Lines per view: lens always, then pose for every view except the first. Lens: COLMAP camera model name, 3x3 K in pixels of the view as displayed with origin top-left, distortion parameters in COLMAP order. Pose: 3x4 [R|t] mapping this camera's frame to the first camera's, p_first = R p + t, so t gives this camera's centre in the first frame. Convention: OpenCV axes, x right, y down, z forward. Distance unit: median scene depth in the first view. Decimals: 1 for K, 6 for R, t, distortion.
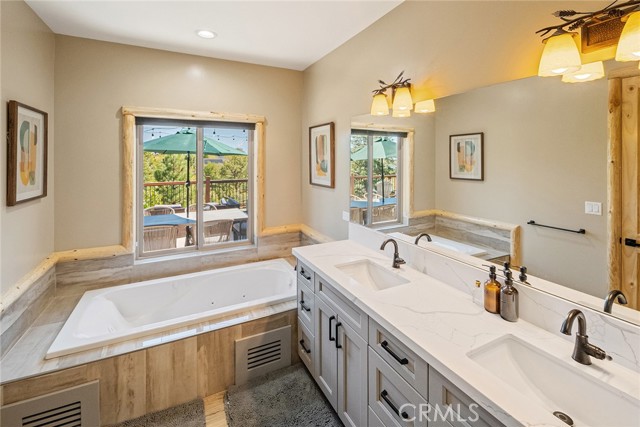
lens RADIAL K [[287.9, 0, 323.1], [0, 287.9, 164.3], [0, 0, 1]] dist [0.001128, -0.000906]
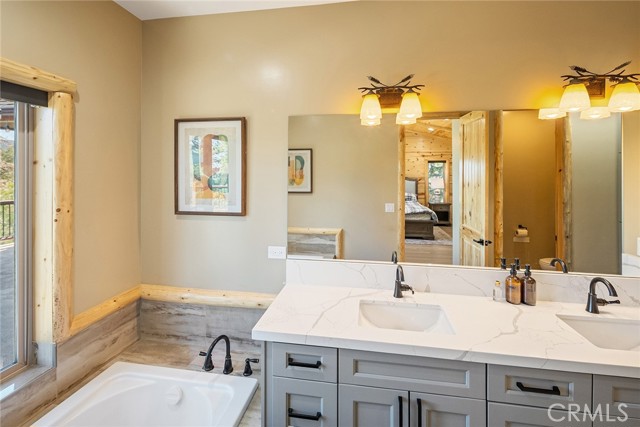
lens RADIAL K [[282.5, 0, 322.2], [0, 282.5, 173.9], [0, 0, 1]] dist [0.002063, 0.000023]
pose [[0.591478, 0.000484, 0.806321, -0.330158], [0.013047, 0.999863, -0.010170, -0.004607], [-0.806215, 0.016536, 0.591391, 0.388187]]
